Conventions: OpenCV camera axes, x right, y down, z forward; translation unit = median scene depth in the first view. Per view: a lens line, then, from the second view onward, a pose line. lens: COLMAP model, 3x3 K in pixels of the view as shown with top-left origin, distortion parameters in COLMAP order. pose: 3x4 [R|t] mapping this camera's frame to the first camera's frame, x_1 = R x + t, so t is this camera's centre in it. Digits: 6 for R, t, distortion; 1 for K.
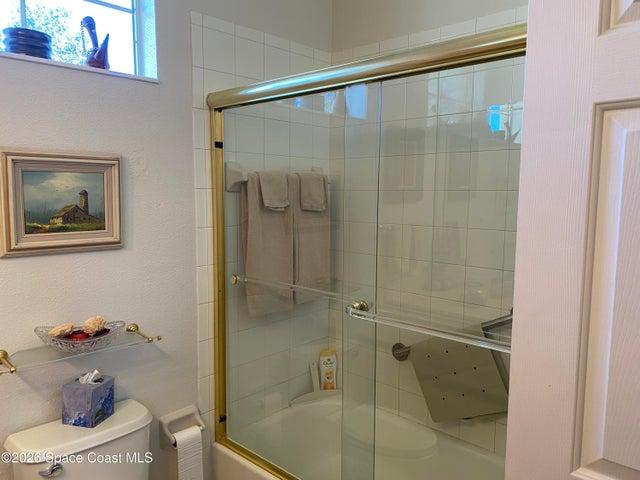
lens RADIAL K [[495.0, 0, 310.2], [0, 495.0, 249.2], [0, 0, 1]] dist [0.006535, -0.004930]
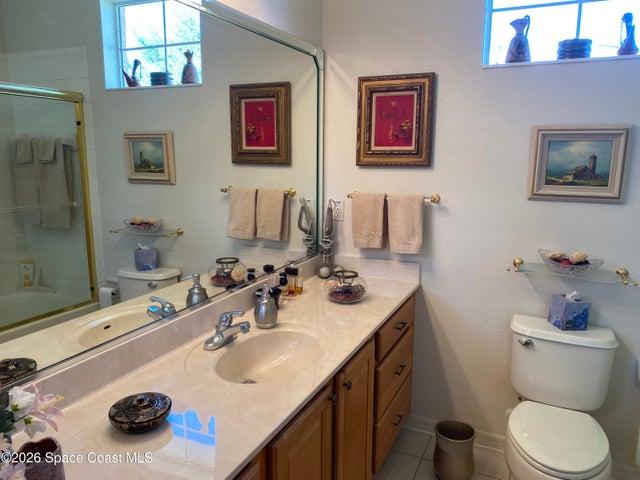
lens RADIAL K [[495.0, 0, 320.1], [0, 495.0, 240.8], [0, 0, 1]] dist [0.006535, -0.004930]
pose [[0.327788, 0.165436, -0.930154, 0.566276], [-0.119974, 0.983867, 0.132711, 0.016934], [0.937103, 0.068094, 0.342348, -0.107091]]
